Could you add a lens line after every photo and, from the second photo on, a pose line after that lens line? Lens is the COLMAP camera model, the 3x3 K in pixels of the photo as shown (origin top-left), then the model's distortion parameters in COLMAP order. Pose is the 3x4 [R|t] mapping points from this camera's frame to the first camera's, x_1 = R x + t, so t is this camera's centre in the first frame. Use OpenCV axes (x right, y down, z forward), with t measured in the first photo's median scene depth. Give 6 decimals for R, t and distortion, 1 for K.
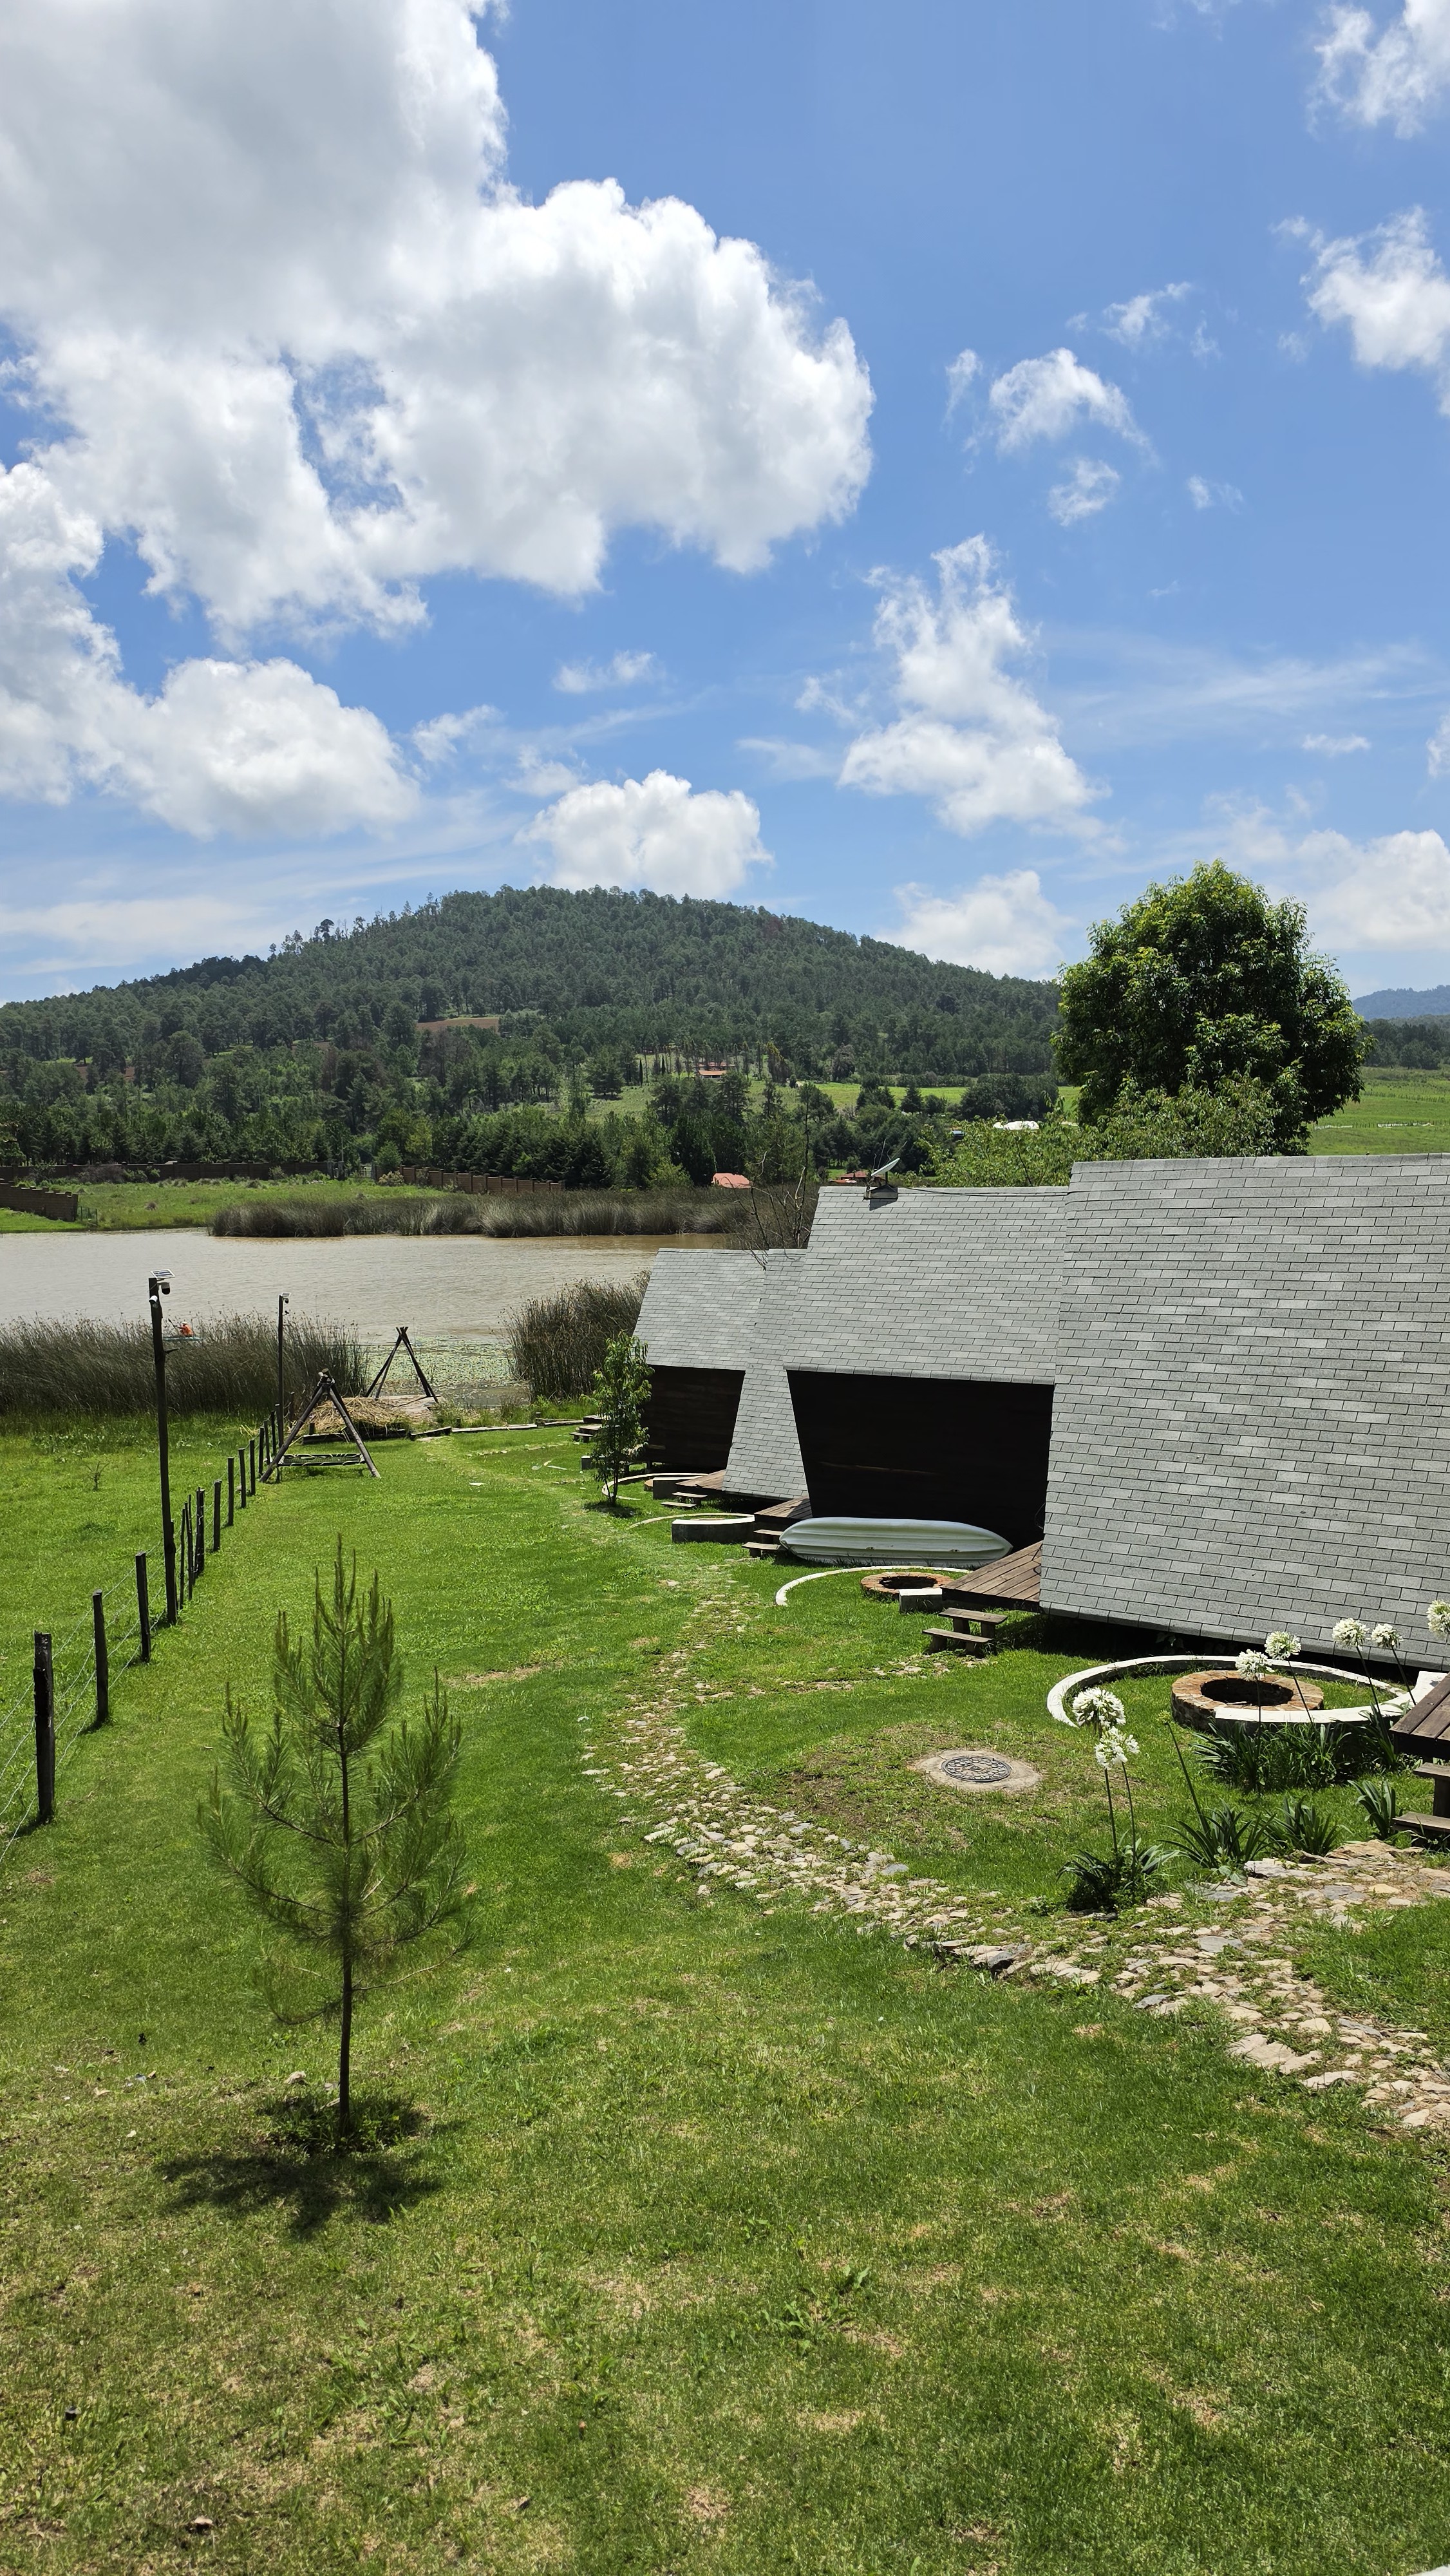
lens RADIAL K [[1775.4, 0, 708.6], [0, 1775.4, 1302.5], [0, 0, 1]] dist [0.045796, -0.050916]
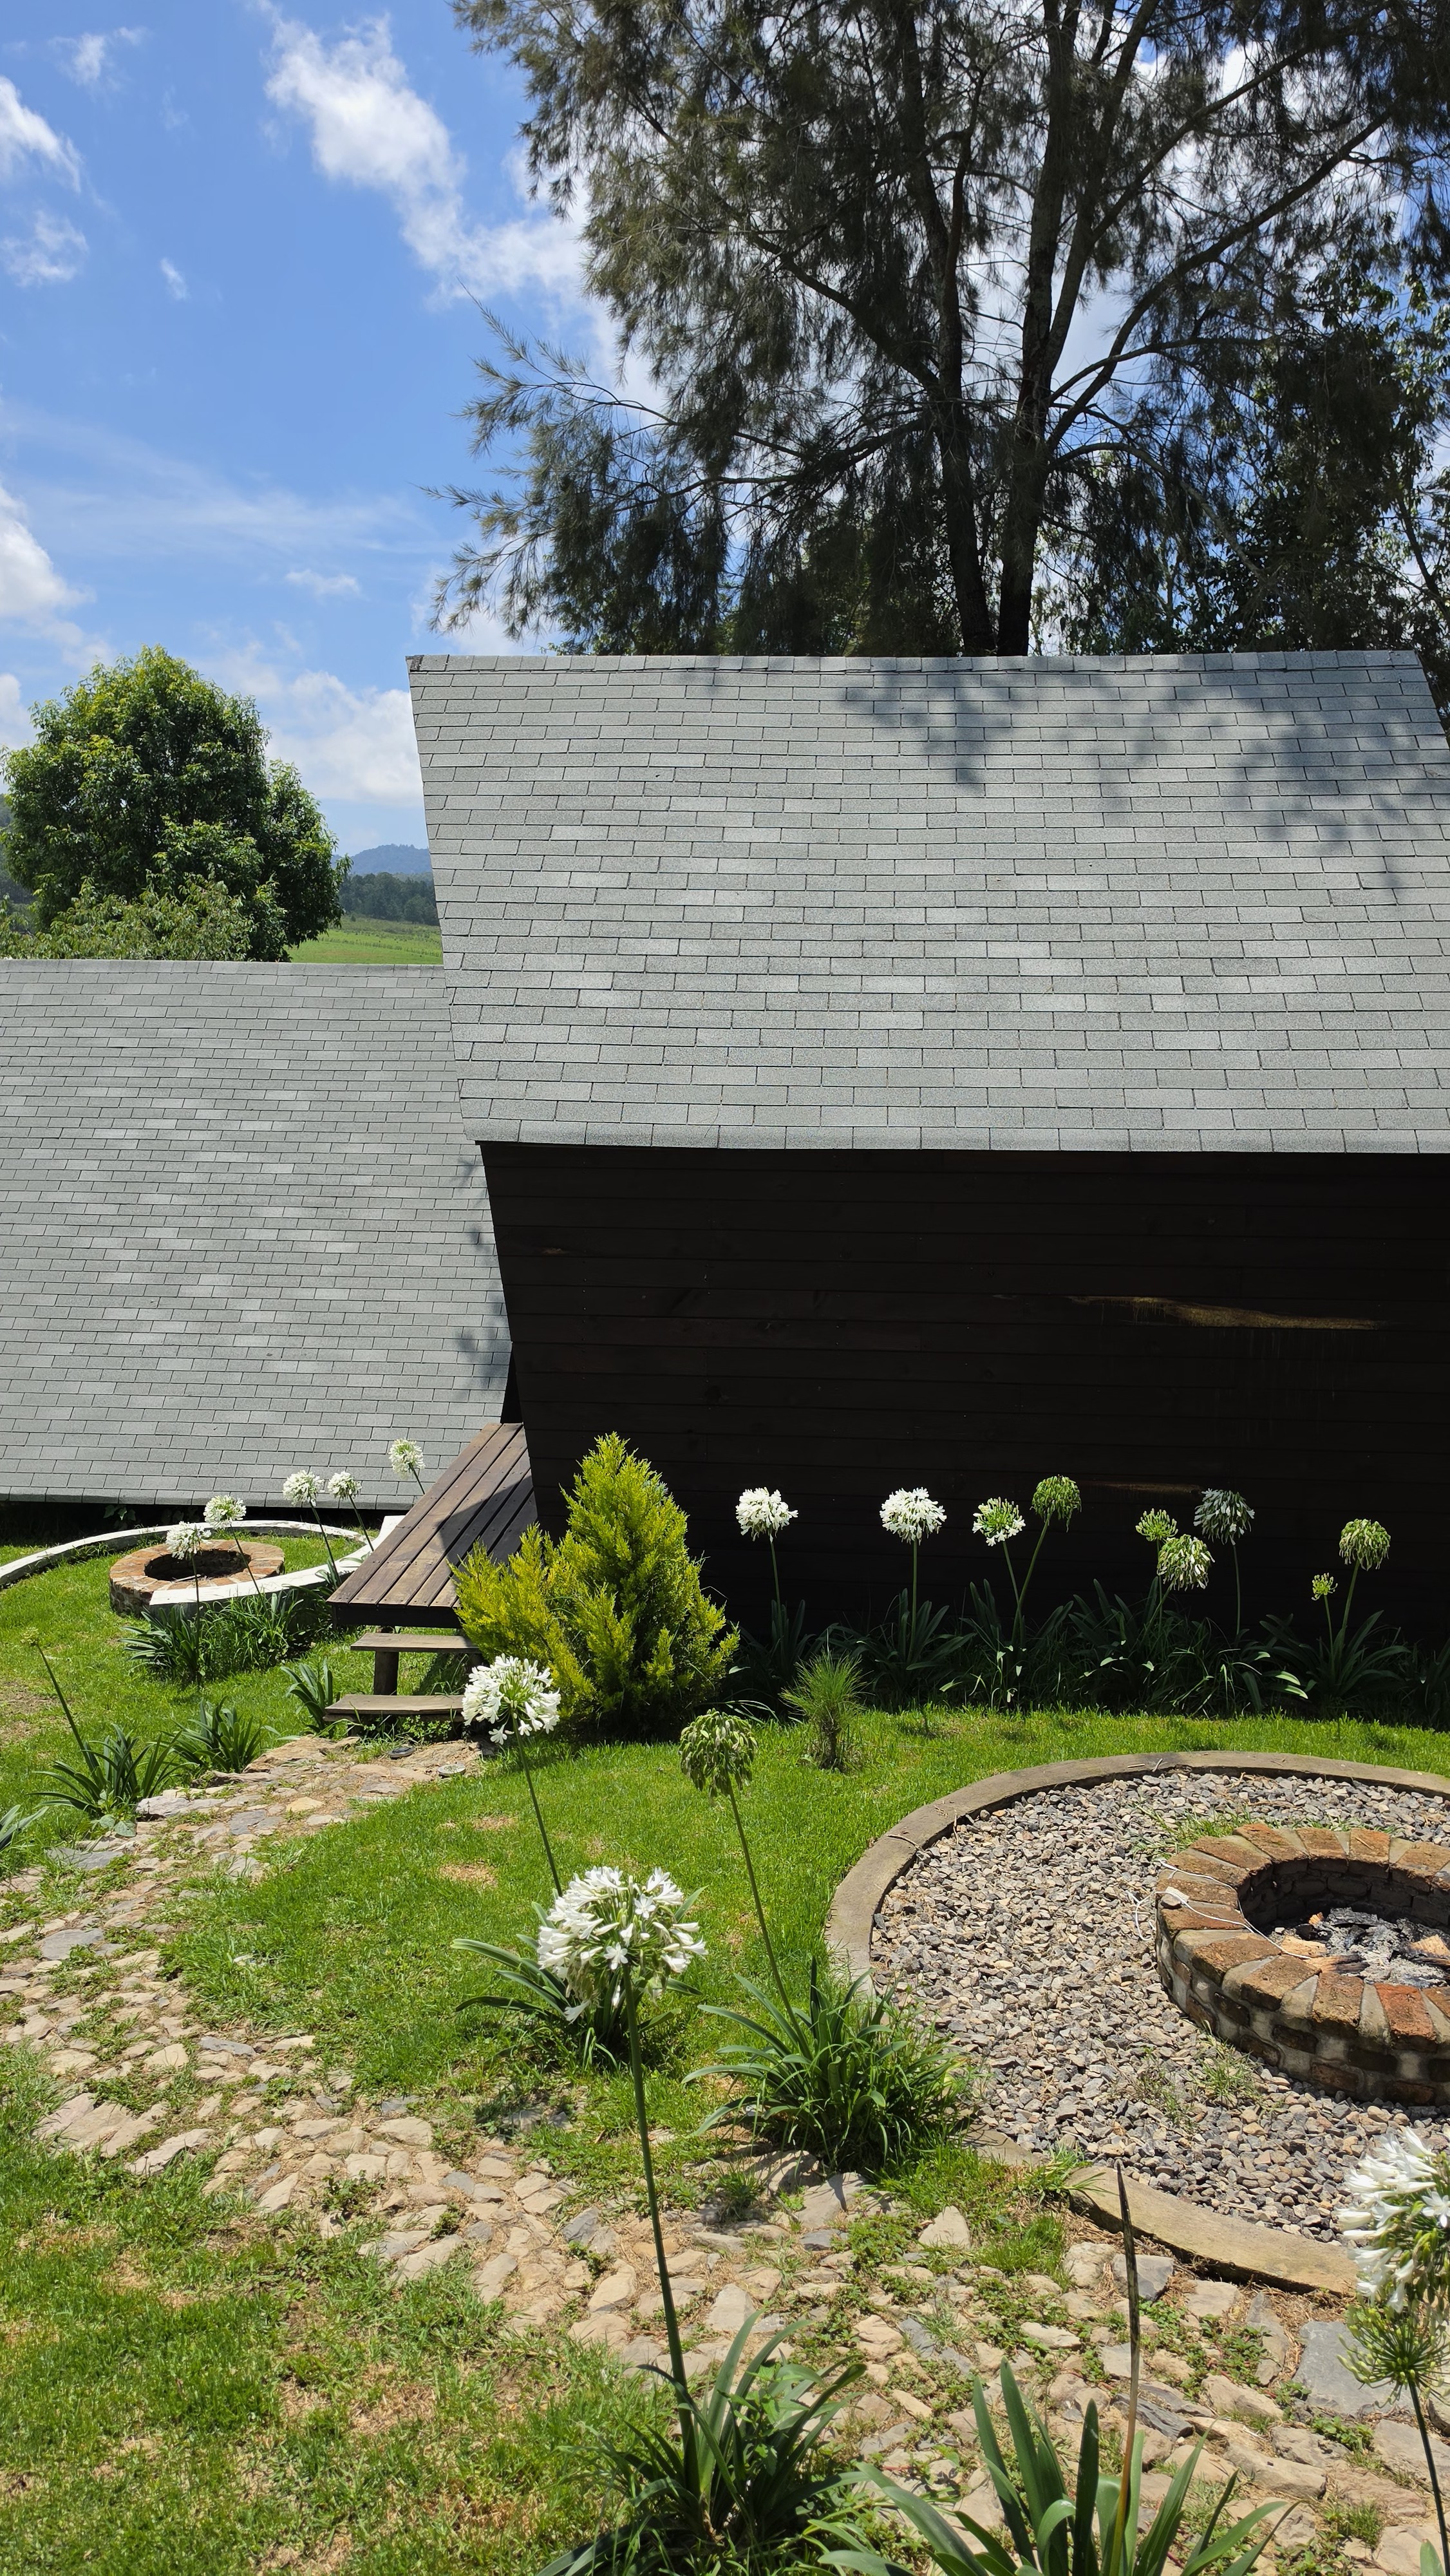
lens RADIAL K [[1775.4, 0, 720.5], [0, 1775.4, 1286.4], [0, 0, 1]] dist [0.045796, -0.050916]
pose [[0.857656, -0.053336, 0.511450, 0.060565], [0.015968, 0.996889, 0.077183, 0.015037], [-0.513975, -0.058030, 0.855840, 0.098835]]
